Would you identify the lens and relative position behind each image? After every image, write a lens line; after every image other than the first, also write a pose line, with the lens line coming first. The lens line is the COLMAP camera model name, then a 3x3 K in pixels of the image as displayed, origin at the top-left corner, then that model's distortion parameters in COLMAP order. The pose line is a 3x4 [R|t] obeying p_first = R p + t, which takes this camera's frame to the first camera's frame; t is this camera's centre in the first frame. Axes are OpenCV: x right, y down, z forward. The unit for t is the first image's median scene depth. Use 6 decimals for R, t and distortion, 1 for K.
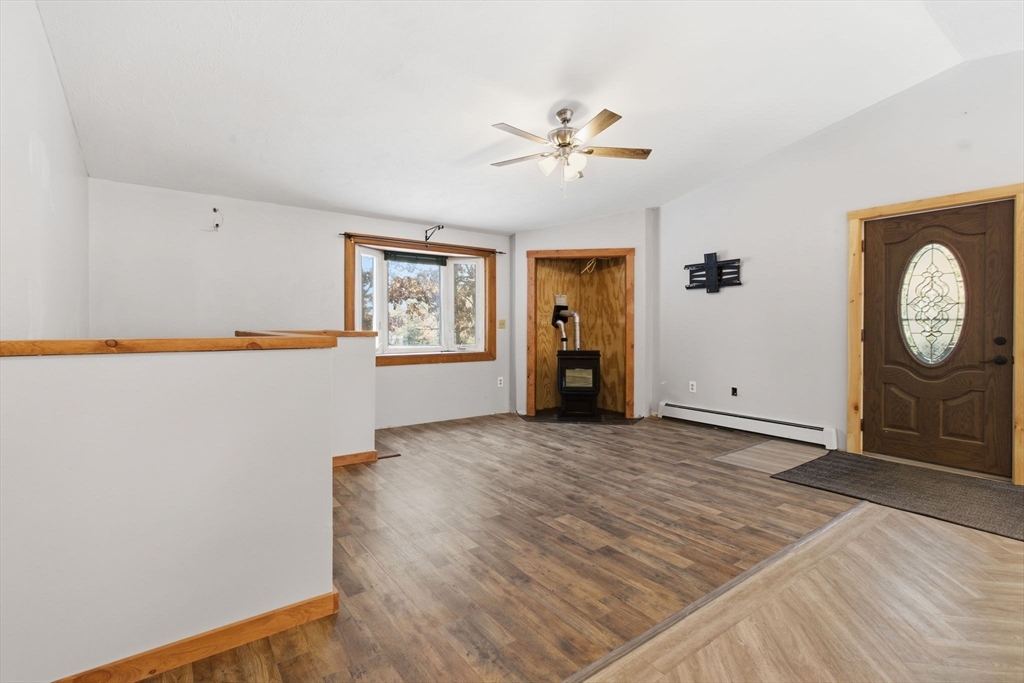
lens RADIAL K [[472.4, 0, 509.3], [0, 472.4, 326.4], [0, 0, 1]] dist [-0.008650, 0.003298]
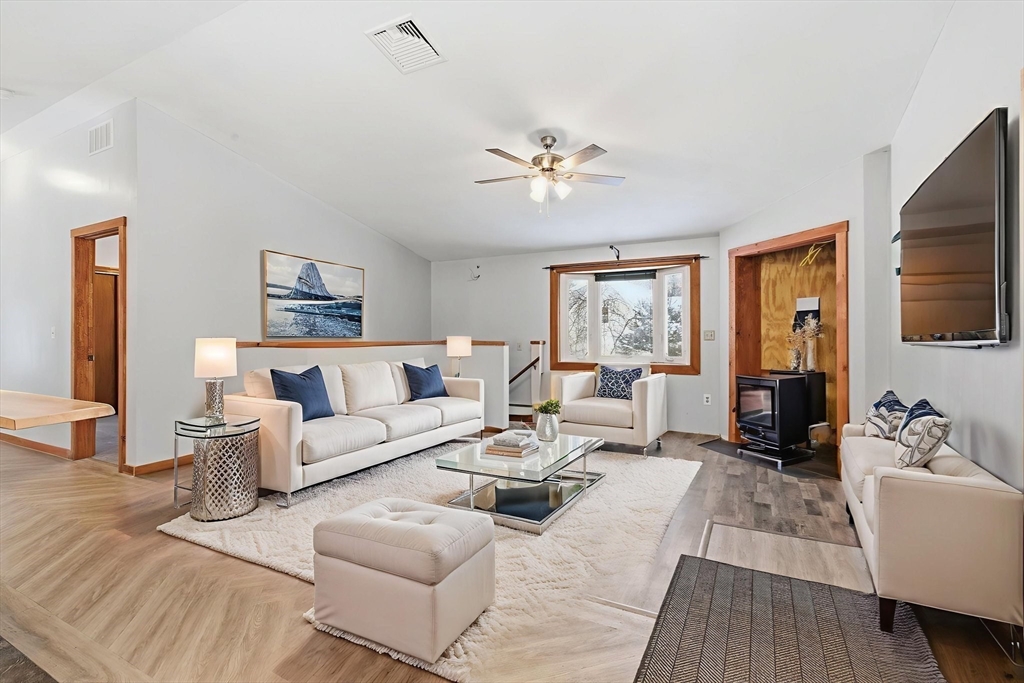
lens RADIAL K [[472.4, 0, 506.5], [0, 472.4, 339.2], [0, 0, 1]] dist [-0.008650, 0.003298]
pose [[0.430268, 0.003718, -0.902694, 0.638521], [-0.001497, 0.999993, 0.003405, -0.000605], [0.902700, -0.000114, 0.430270, 0.268170]]
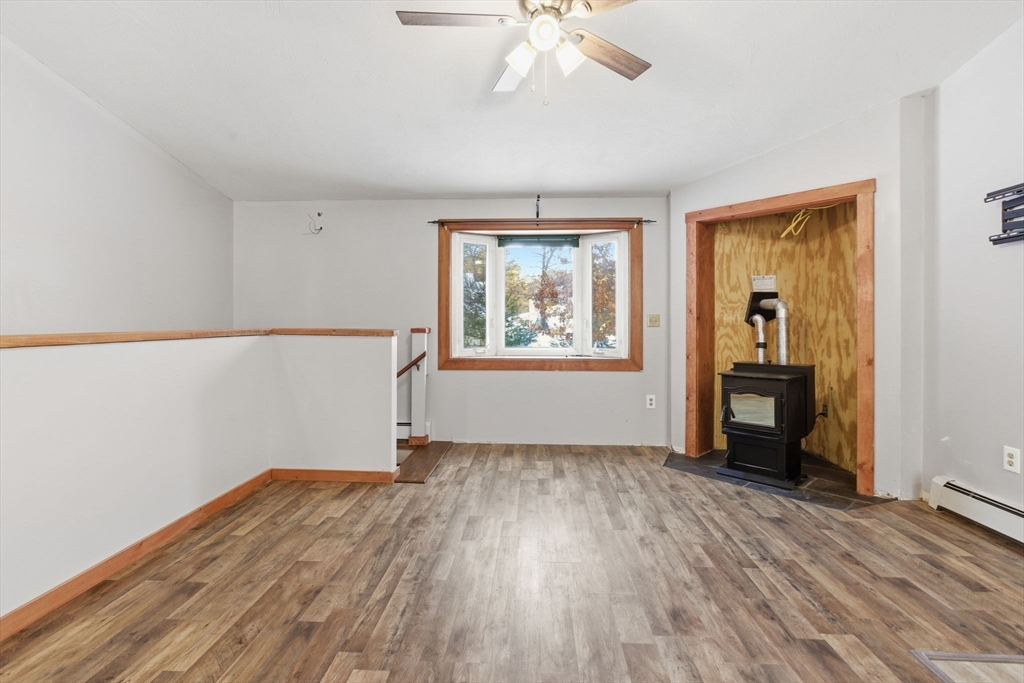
lens RADIAL K [[472.4, 0, 508.7], [0, 472.4, 323.0], [0, 0, 1]] dist [-0.008650, 0.003298]
pose [[0.776911, 0.001347, -0.629609, 0.267396], [-0.002562, 0.999996, -0.001022, -0.000665], [0.629605, 0.002407, 0.776912, 0.312079]]
